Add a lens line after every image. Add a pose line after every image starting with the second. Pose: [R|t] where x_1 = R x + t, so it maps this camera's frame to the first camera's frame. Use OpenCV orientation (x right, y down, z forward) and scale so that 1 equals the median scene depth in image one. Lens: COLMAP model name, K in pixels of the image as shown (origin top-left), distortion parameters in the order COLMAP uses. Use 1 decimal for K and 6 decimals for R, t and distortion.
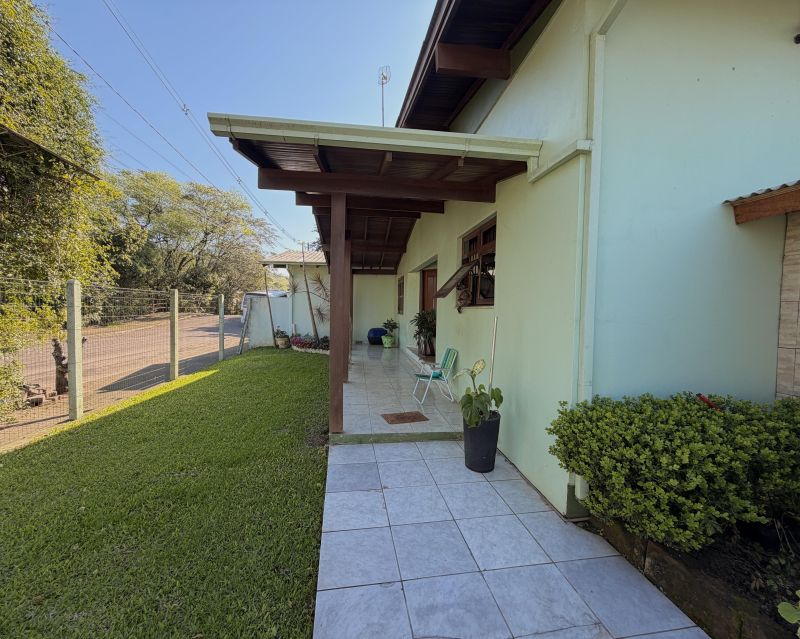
lens RADIAL K [[337.3, 0, 400.0], [0, 337.3, 319.5], [0, 0, 1]] dist [0.005469, -0.000192]
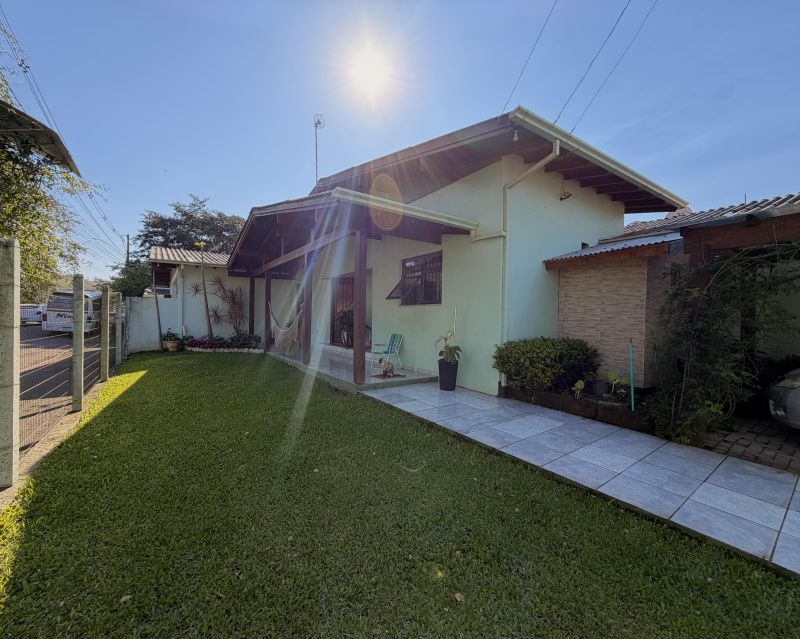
lens RADIAL K [[337.3, 0, 400.0], [0, 337.3, 319.5], [0, 0, 1]] dist [0.005469, -0.000192]
pose [[0.887348, -0.007458, 0.461040, -0.849612], [0.016173, 0.999757, -0.014956, 0.075818], [-0.460817, 0.020727, 0.887253, -0.530572]]
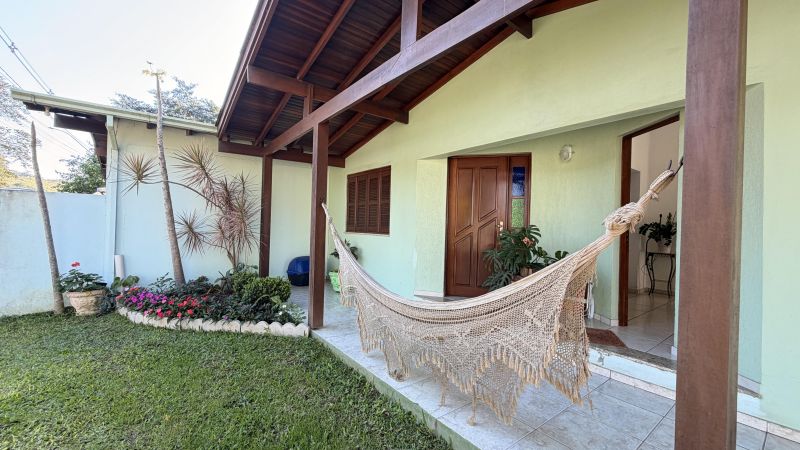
lens RADIAL K [[319.8, 0, 400.0], [0, 319.8, 225.0], [0, 0, 1]] dist [-0.002483, -0.000276]
pose [[0.864506, 0.009886, 0.502525, -0.825265], [0.004027, 0.999638, -0.026593, -0.054671], [-0.502606, 0.025013, 0.864153, 1.797261]]
